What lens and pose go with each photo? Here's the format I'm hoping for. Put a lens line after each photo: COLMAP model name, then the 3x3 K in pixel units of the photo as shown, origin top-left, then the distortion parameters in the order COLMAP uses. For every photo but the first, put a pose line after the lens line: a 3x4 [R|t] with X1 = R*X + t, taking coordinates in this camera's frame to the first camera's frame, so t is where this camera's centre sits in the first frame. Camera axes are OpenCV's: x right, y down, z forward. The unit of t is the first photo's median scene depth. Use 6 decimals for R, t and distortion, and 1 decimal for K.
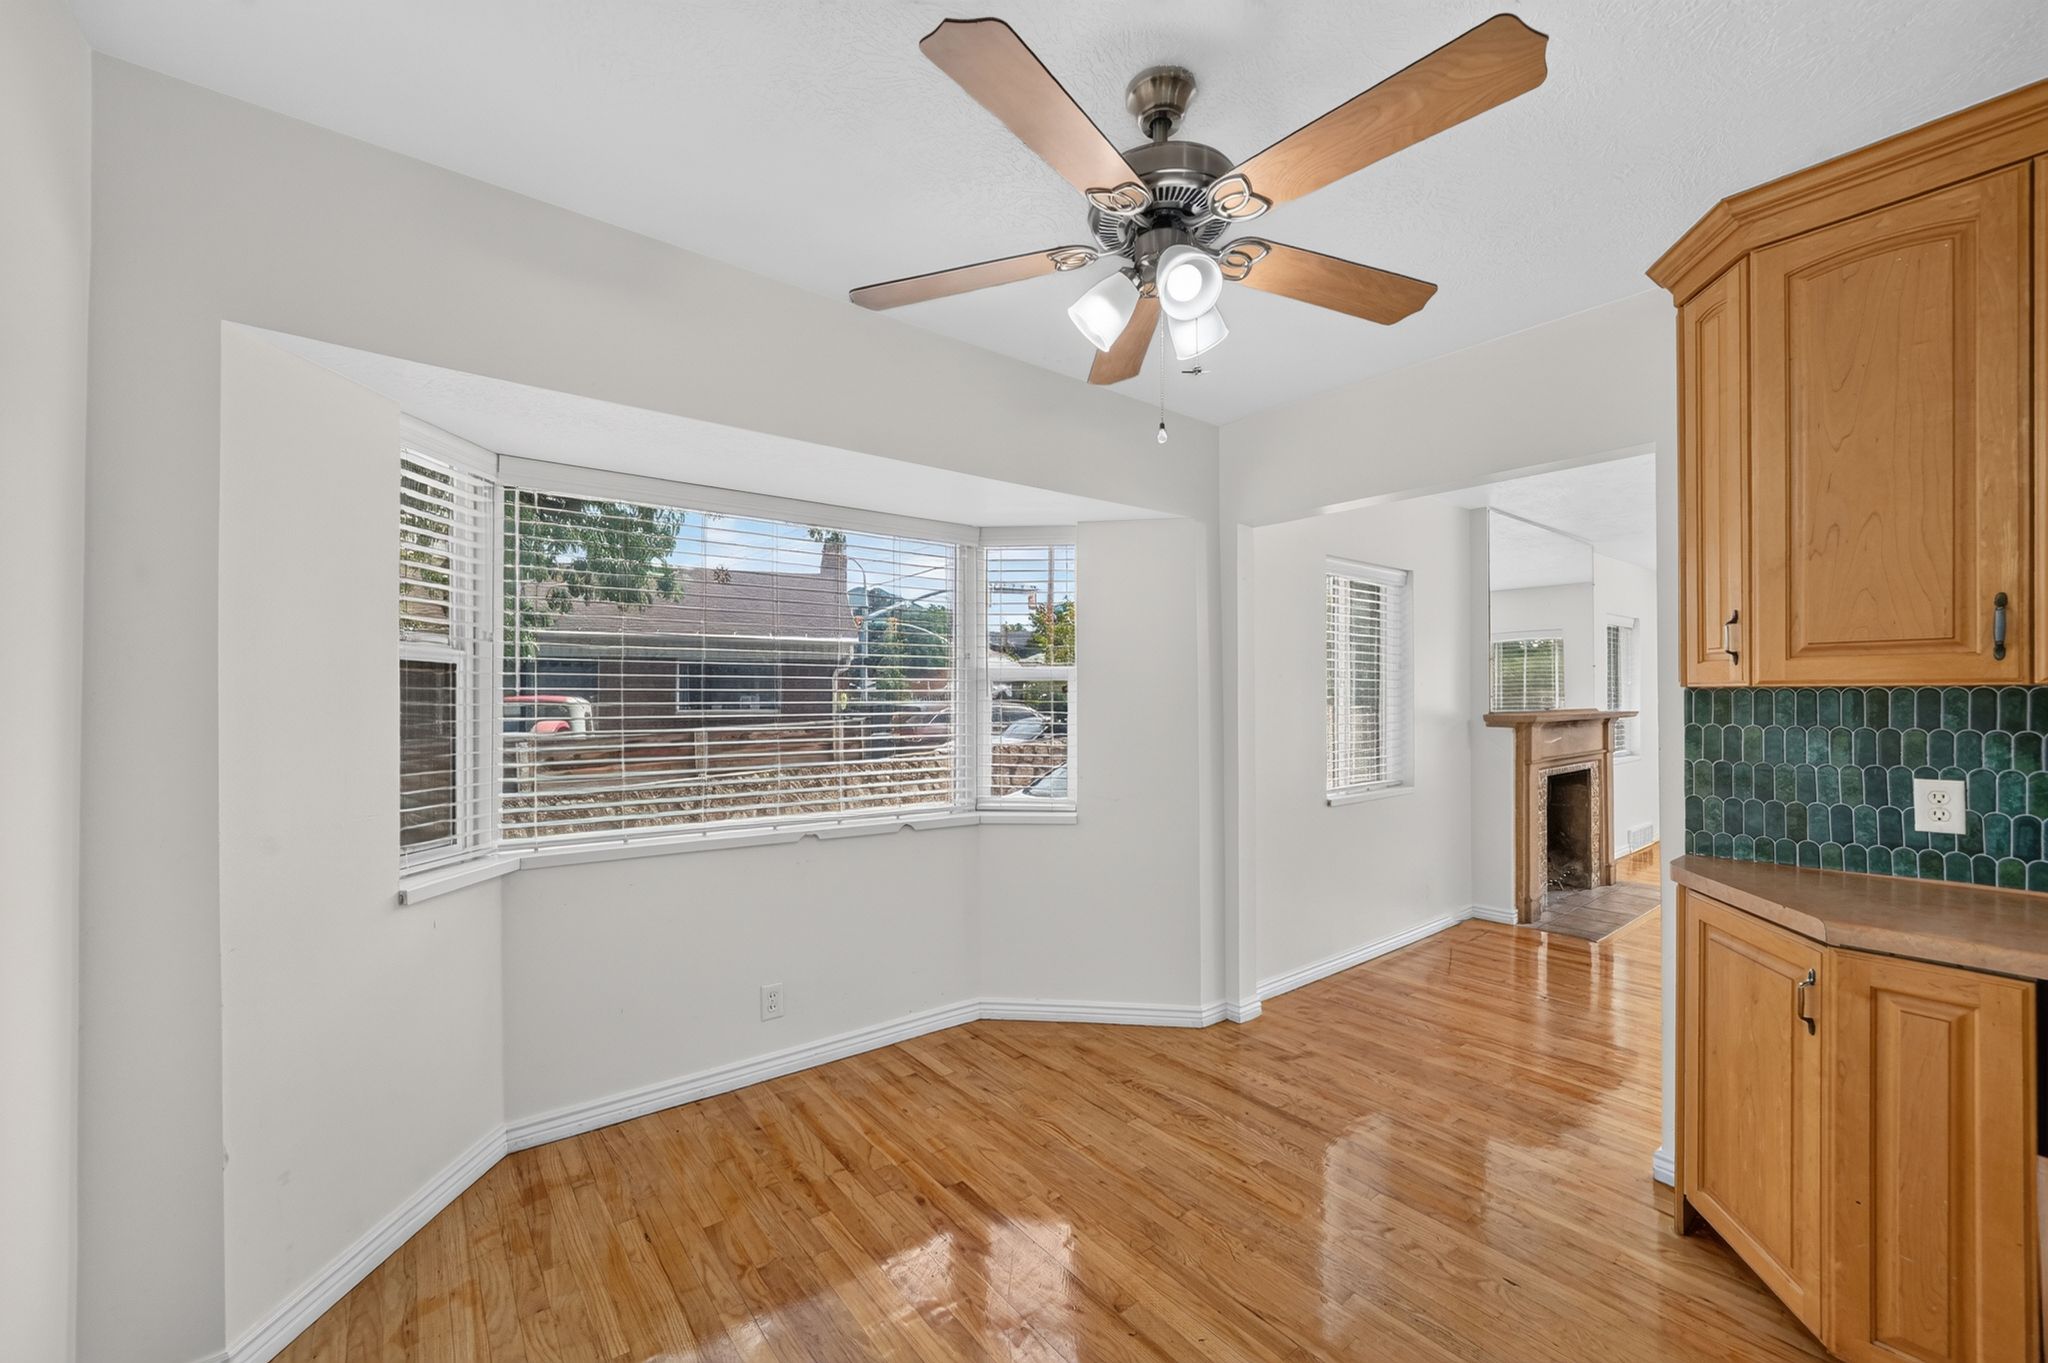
lens RADIAL K [[802.7, 0, 1018.9], [0, 802.7, 695.5], [0, 0, 1]] dist [-0.013881, 0.003600]
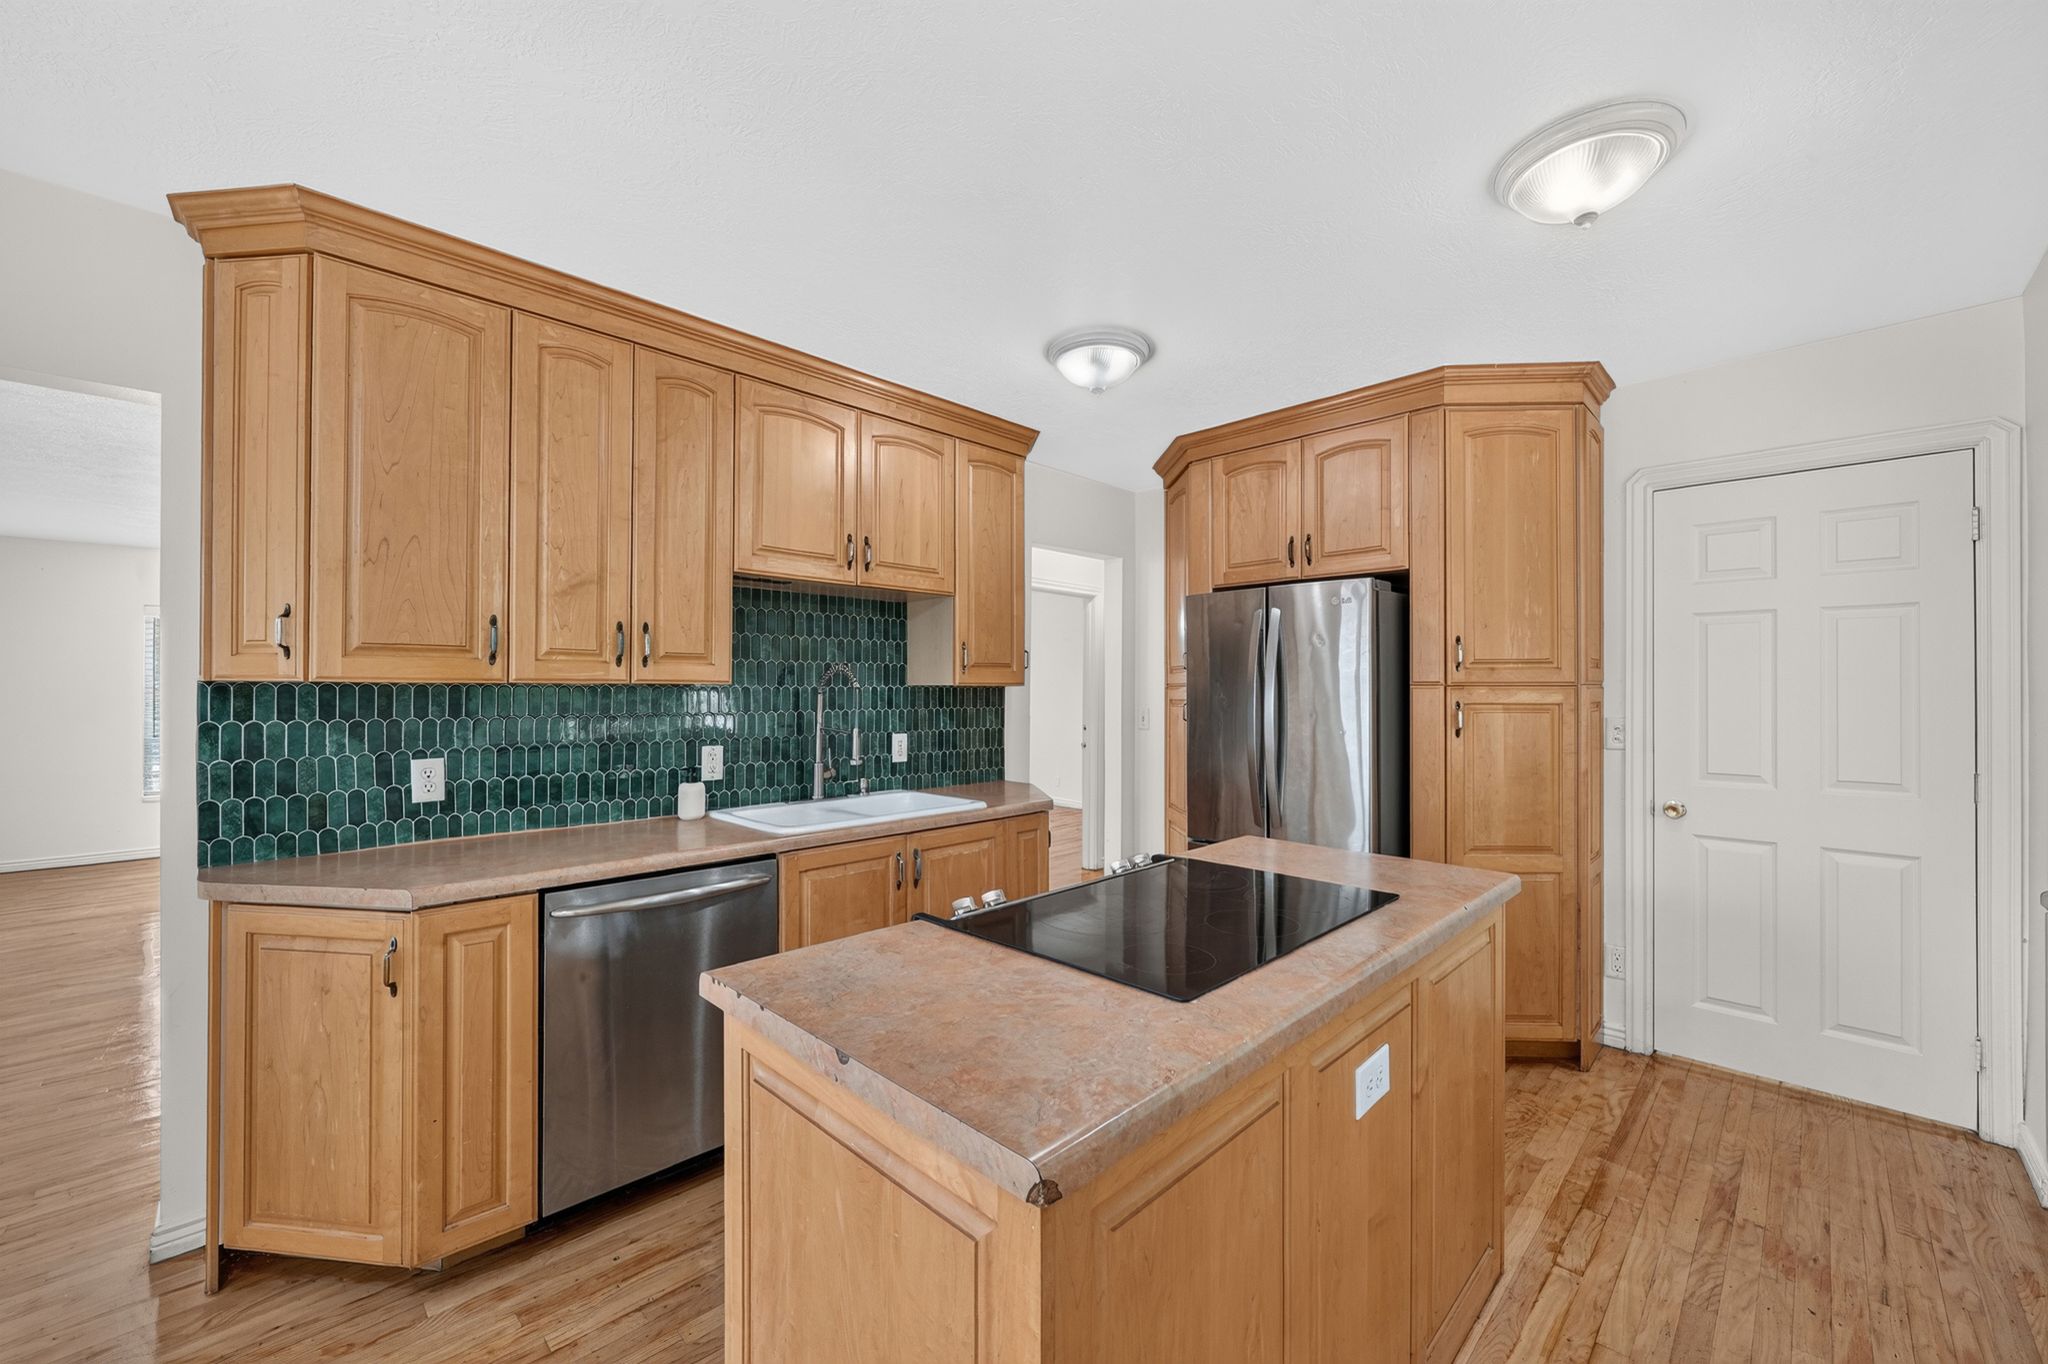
lens RADIAL K [[802.7, 0, 1016.9], [0, 802.7, 684.0], [0, 0, 1]] dist [-0.013881, 0.003600]
pose [[-0.109566, 0.008010, 0.993947, -0.169206], [-0.000173, 0.999967, -0.008077, -0.000879], [-0.993980, -0.001057, -0.109561, 0.209451]]
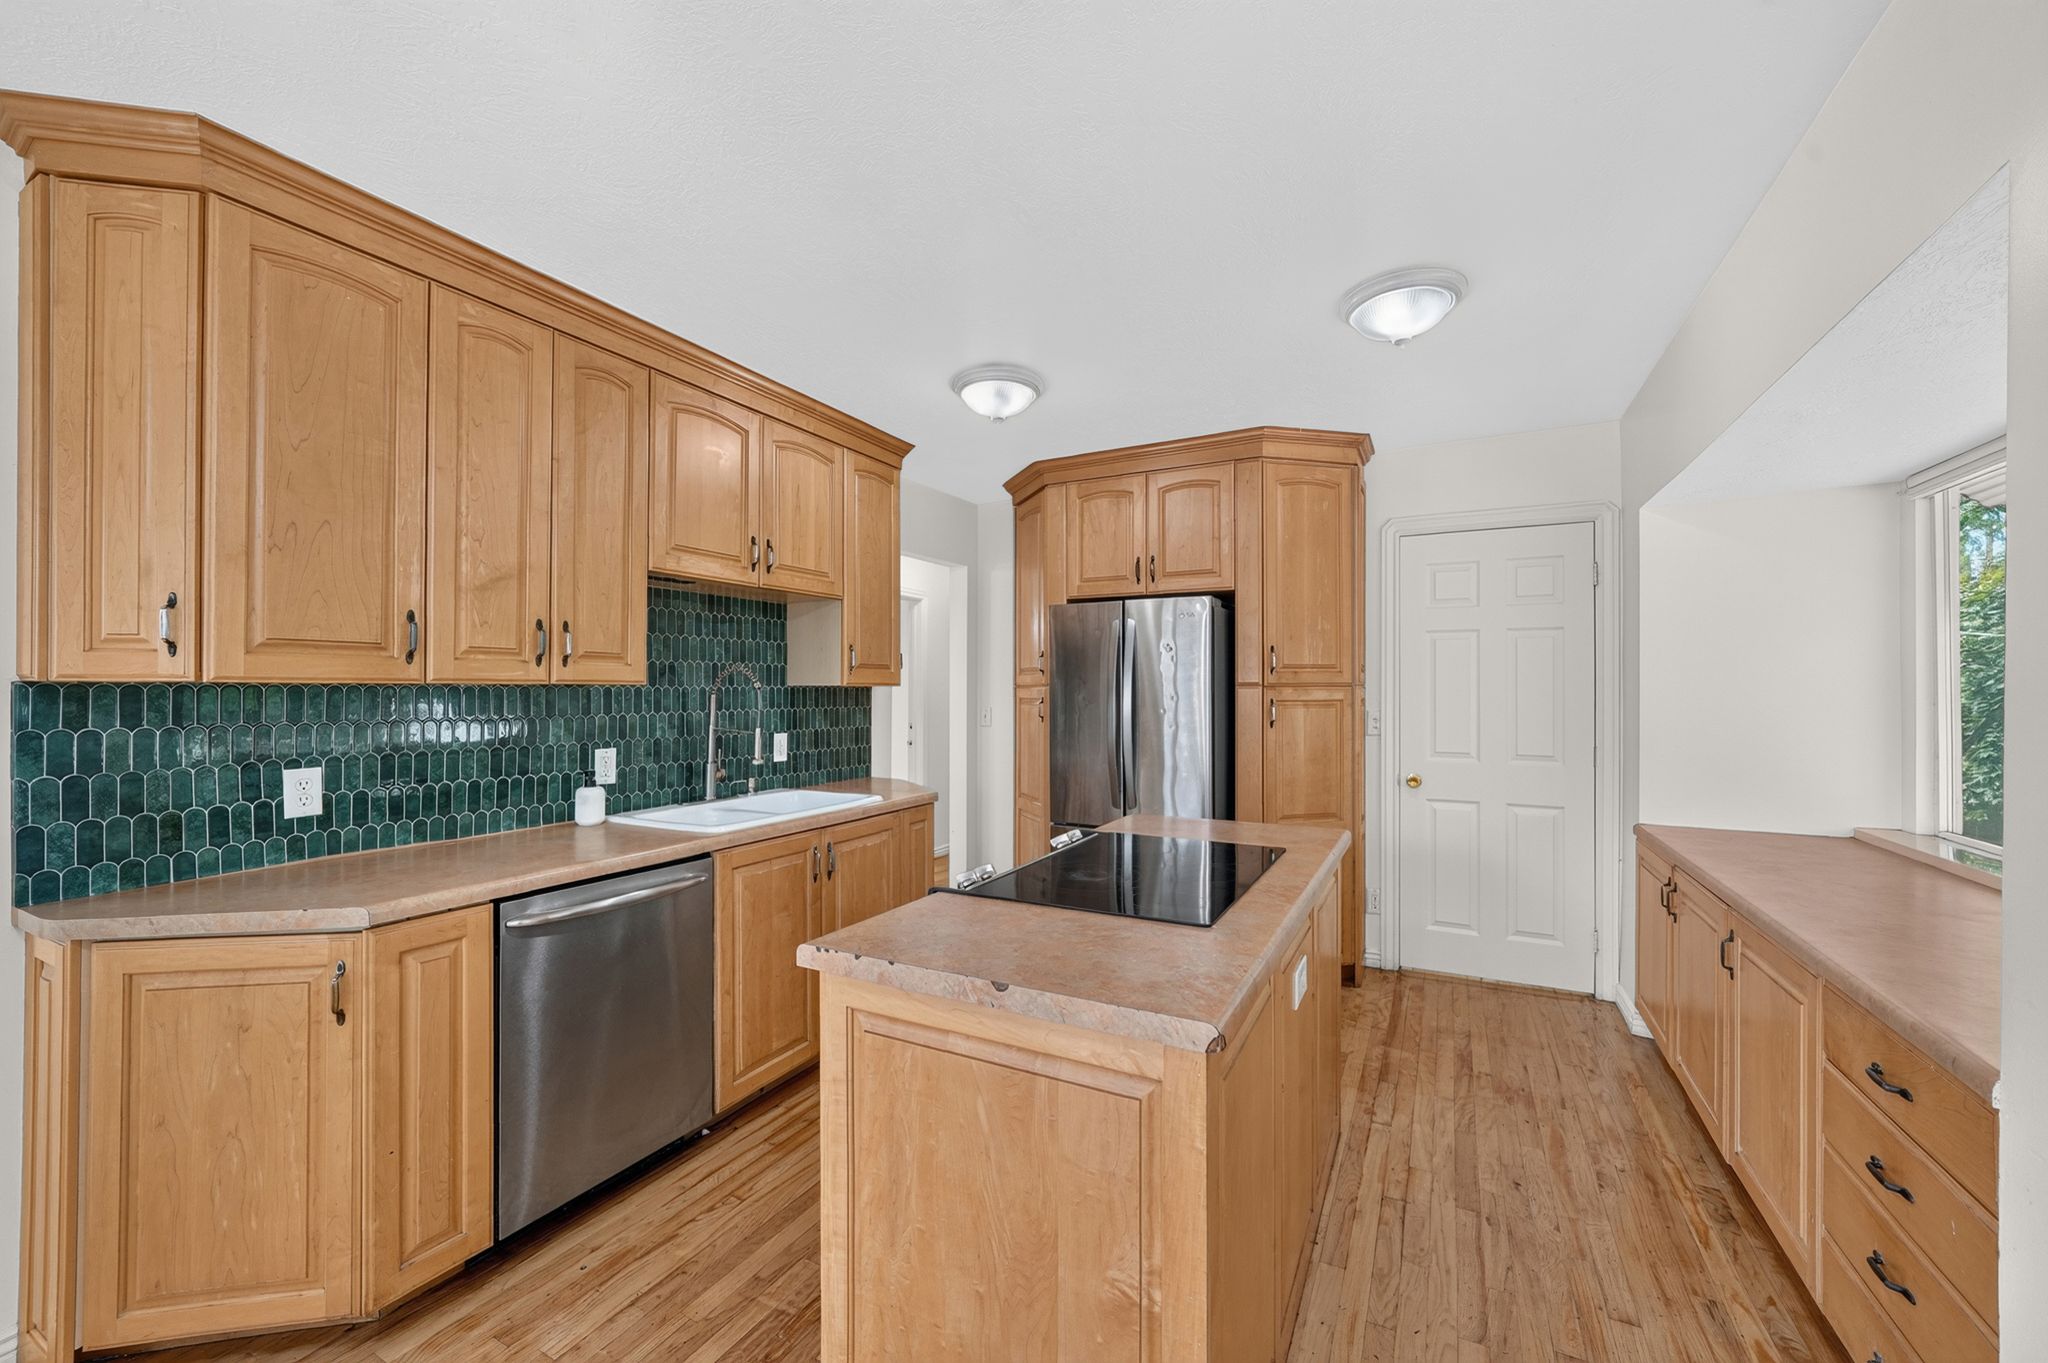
lens RADIAL K [[802.7, 0, 1019.3], [0, 802.7, 684.7], [0, 0, 1]] dist [-0.013881, 0.003600]
pose [[-0.398329, 0.006154, 0.917222, -0.236686], [0.001163, 0.999980, -0.006204, -0.002244], [-0.917242, -0.001404, -0.398328, 0.497368]]
